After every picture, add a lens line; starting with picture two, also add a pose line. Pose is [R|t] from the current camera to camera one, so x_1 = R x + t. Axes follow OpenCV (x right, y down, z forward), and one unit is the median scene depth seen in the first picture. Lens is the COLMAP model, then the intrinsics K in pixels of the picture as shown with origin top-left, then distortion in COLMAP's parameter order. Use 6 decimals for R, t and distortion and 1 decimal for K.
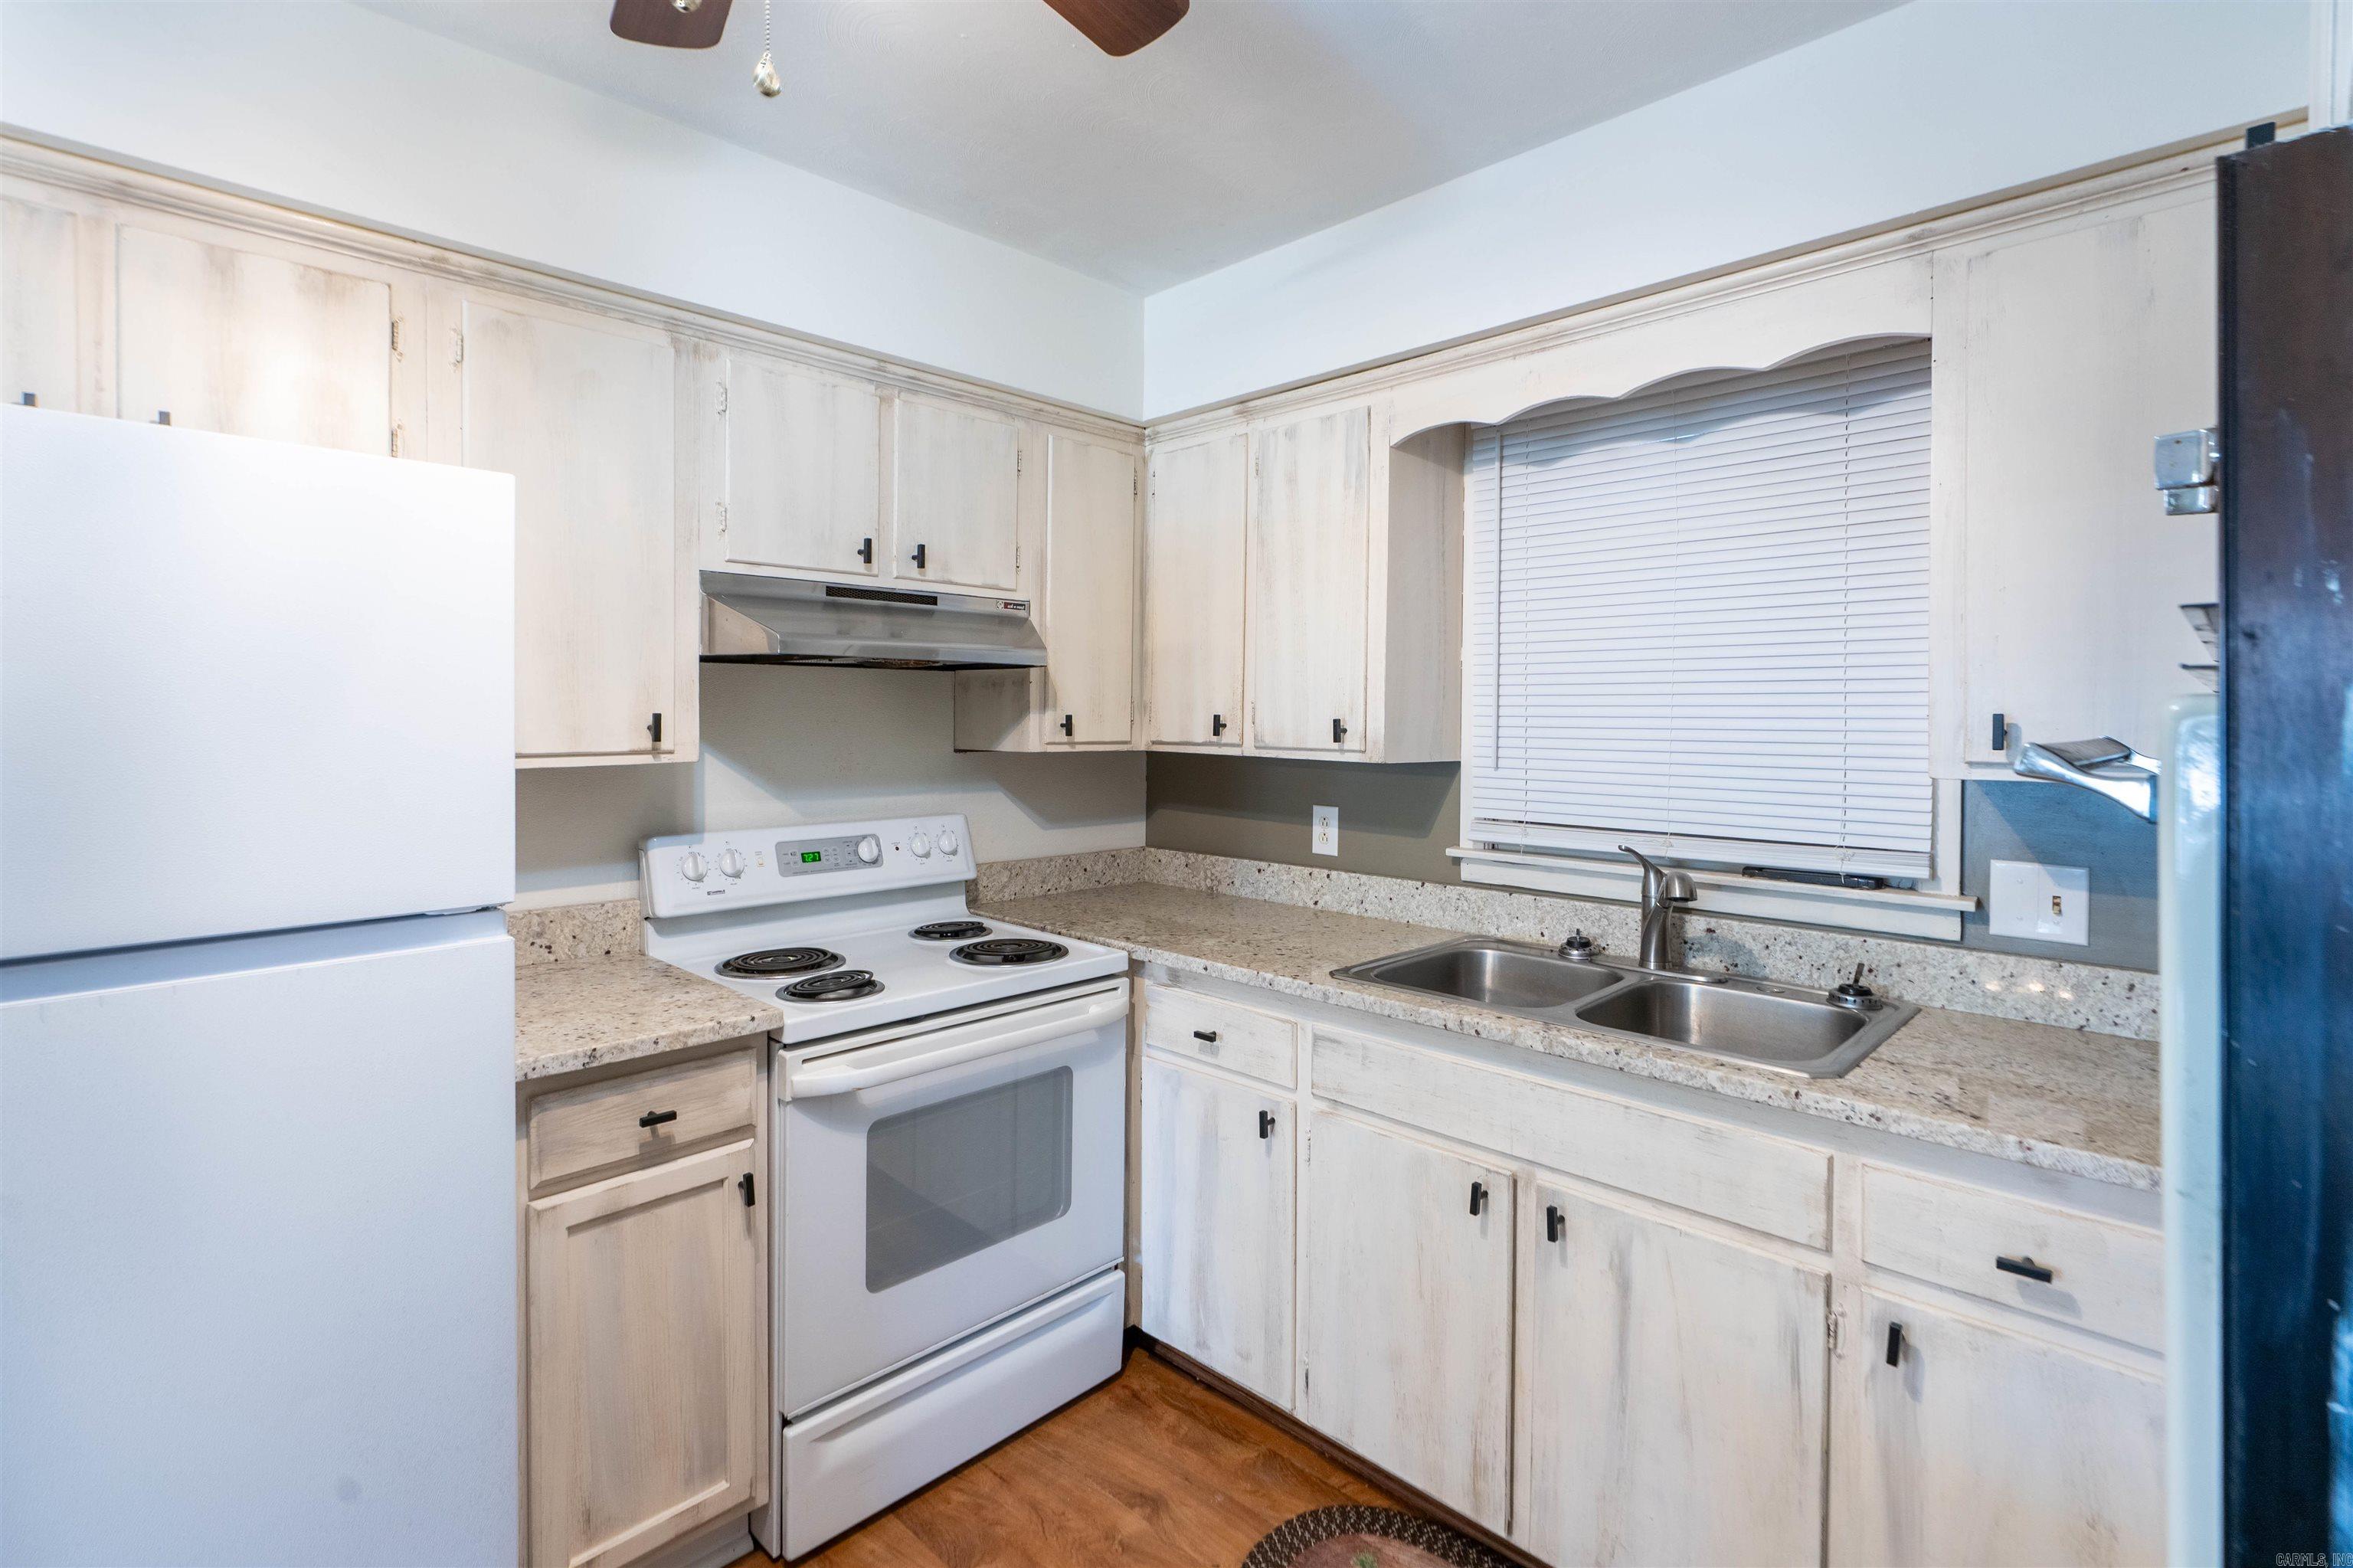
lens RADIAL K [[1091.0, 0, 1176.4], [0, 1091.0, 721.5], [0, 0, 1]] dist [-0.001118, 0.000267]
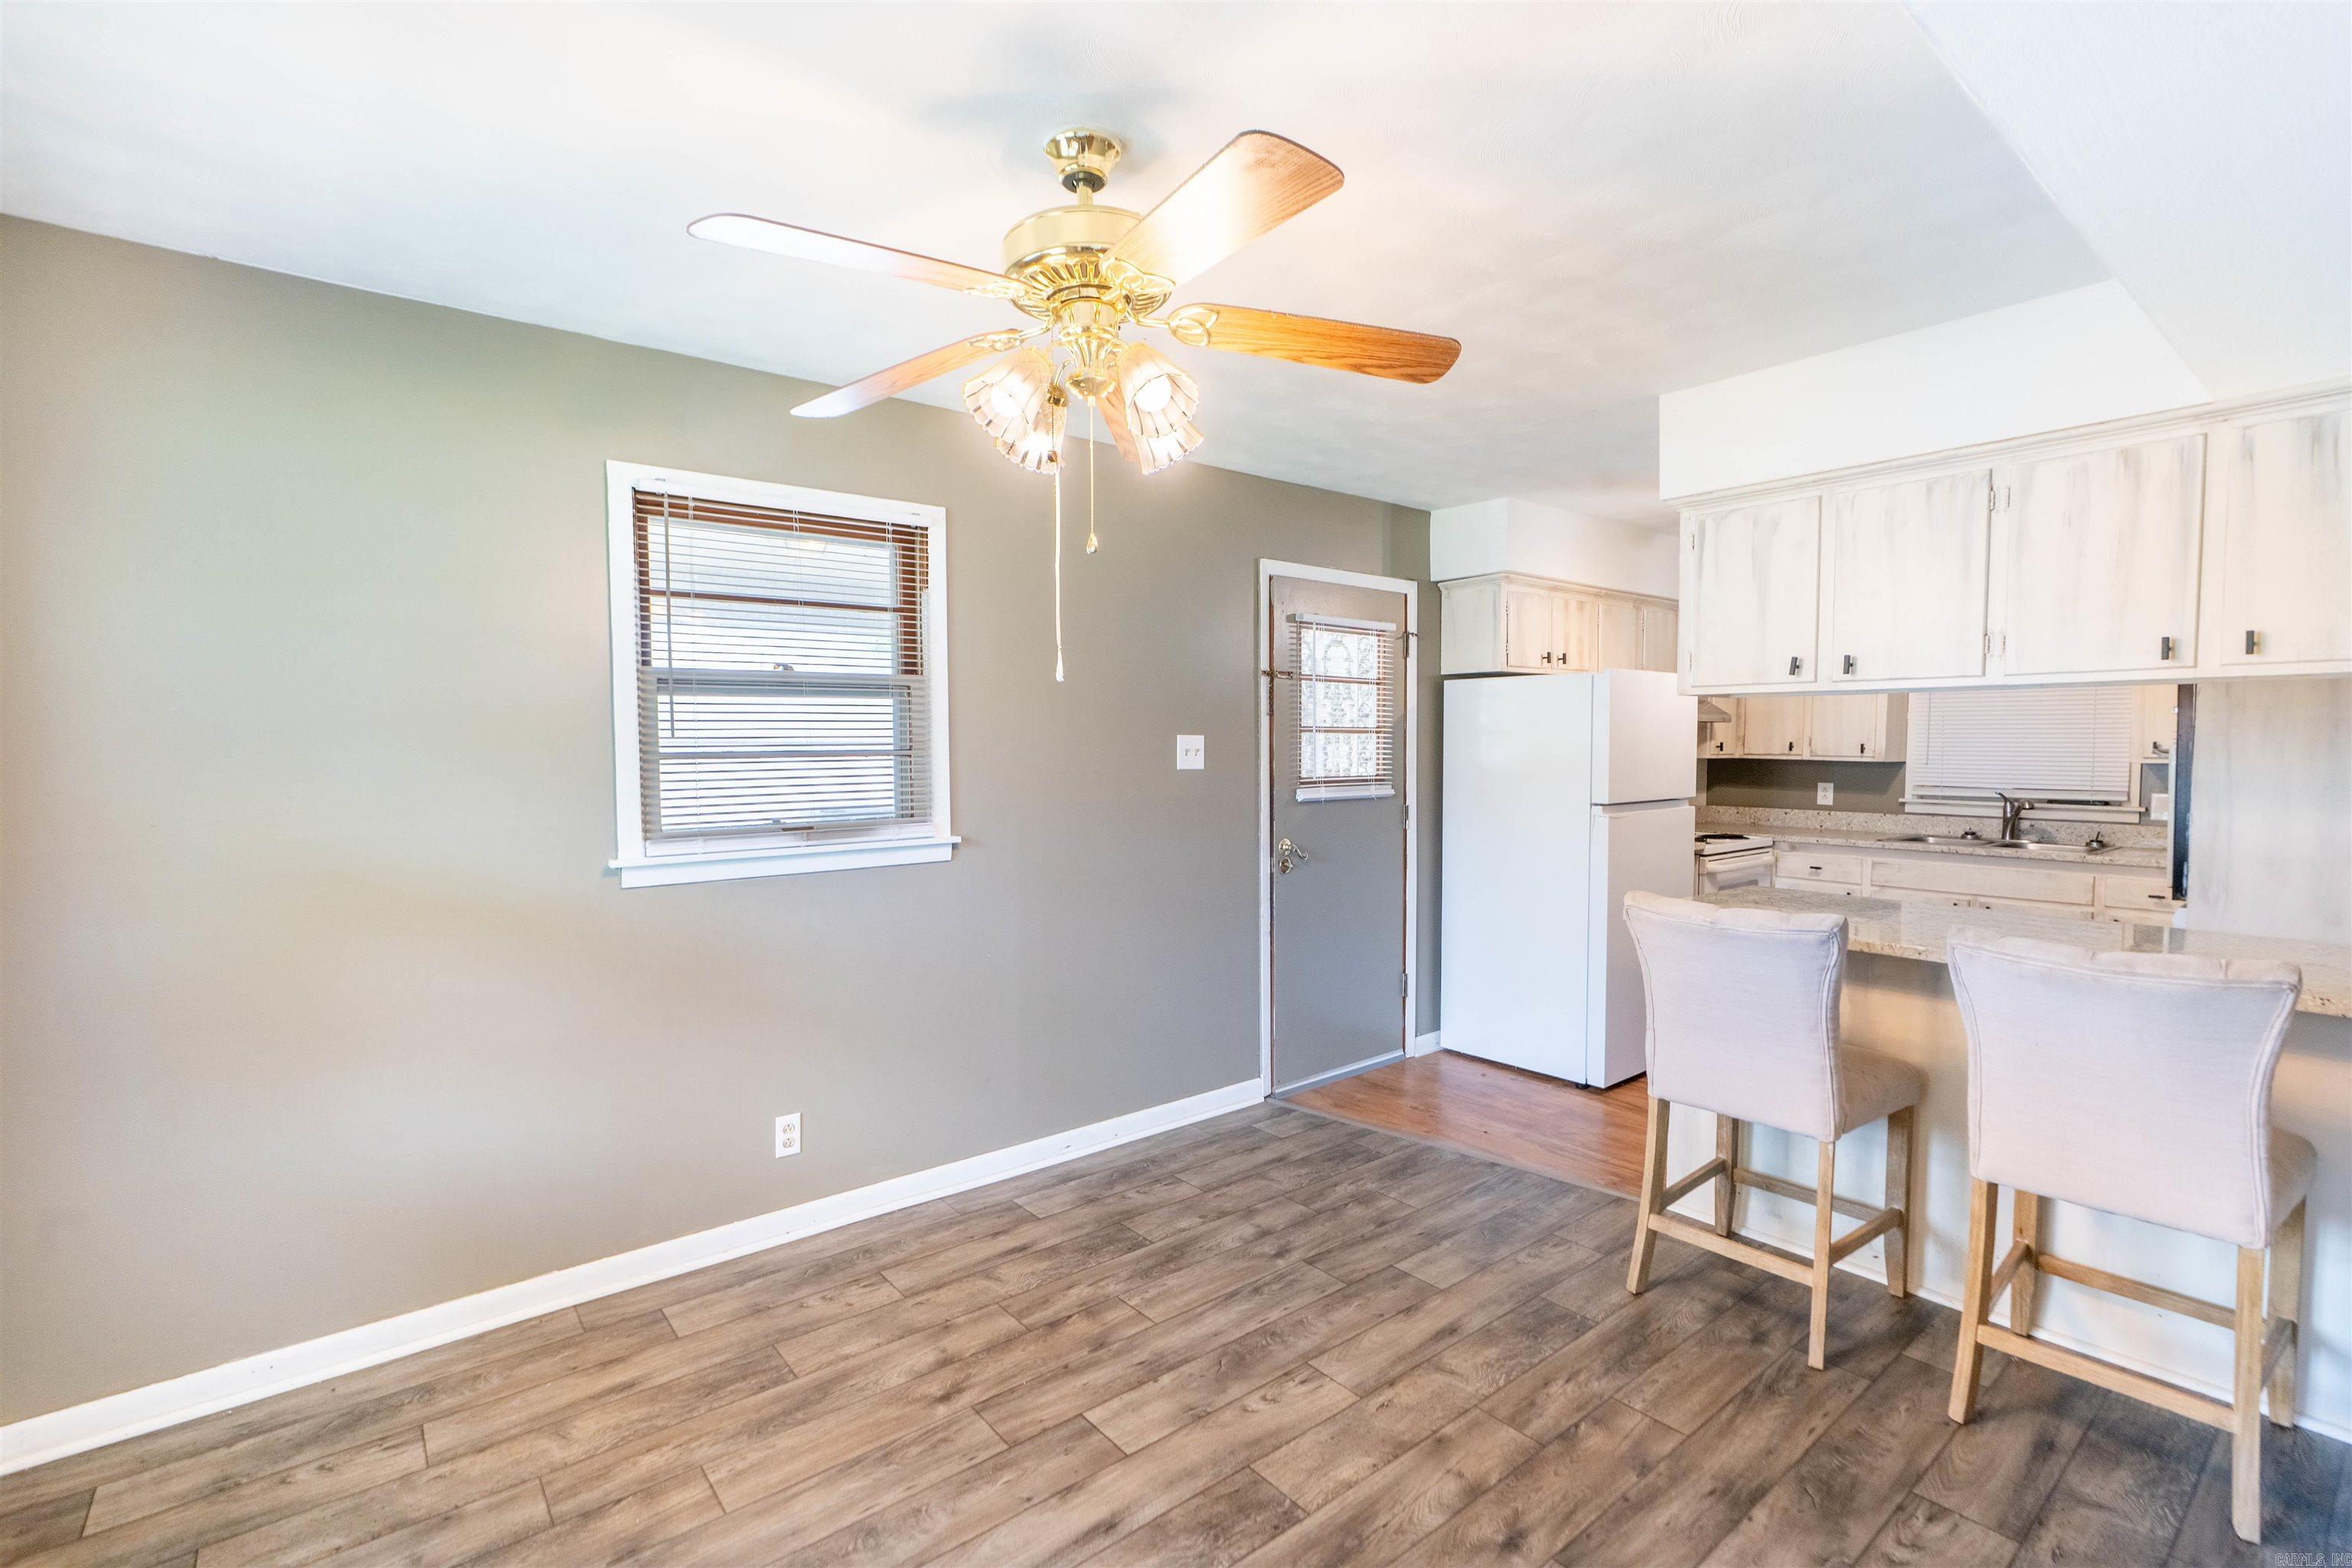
lens RADIAL K [[1074.8, 0, 1218.8], [0, 1074.8, 792.0], [0, 0, 1]] dist [0.025697, -0.000078]
pose [[0.997377, -0.001853, -0.072352, -1.211873], [0.005176, 0.998939, 0.045772, -0.013524], [0.072190, -0.046026, 0.996328, -1.662111]]
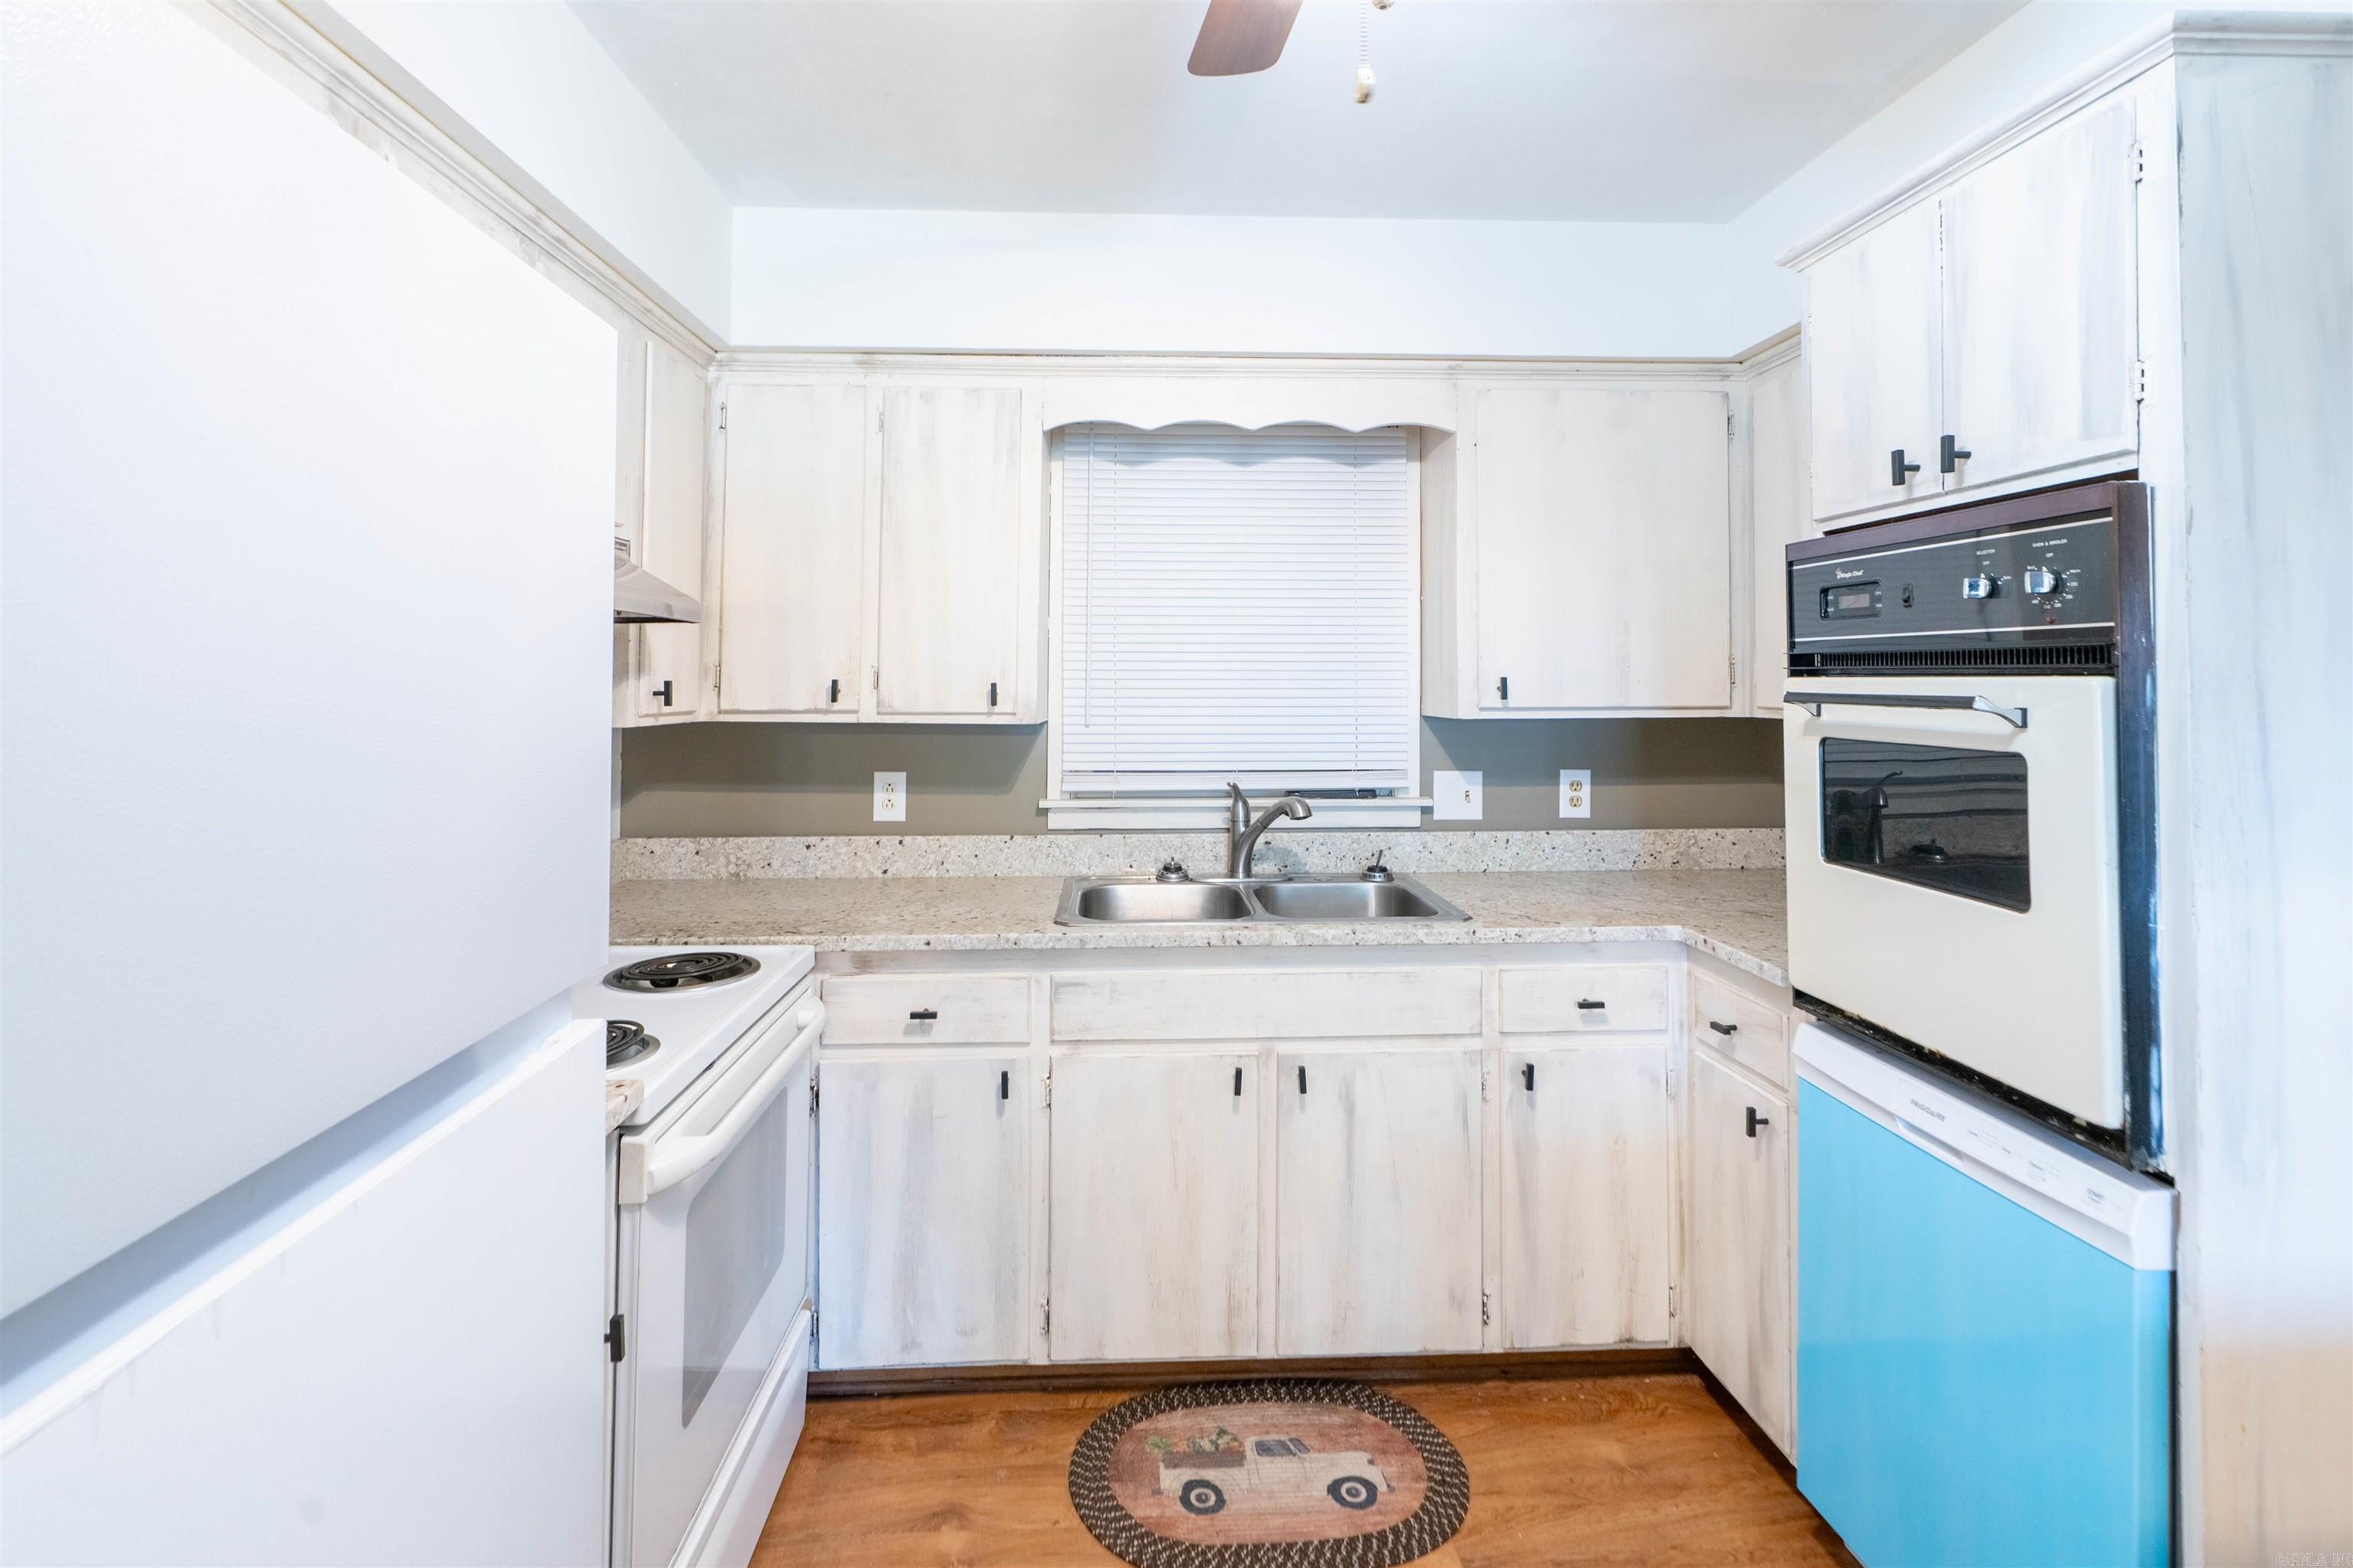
lens RADIAL K [[1109.7, 0, 1159.1], [0, 1109.7, 656.3], [0, 0, 1]] dist [-0.001520, 0.000197]
pose [[0.679717, 0.009249, 0.733416, -0.563634], [0.007465, 0.999781, -0.019526, -0.006578], [-0.733437, 0.018747, 0.679499, 0.184463]]
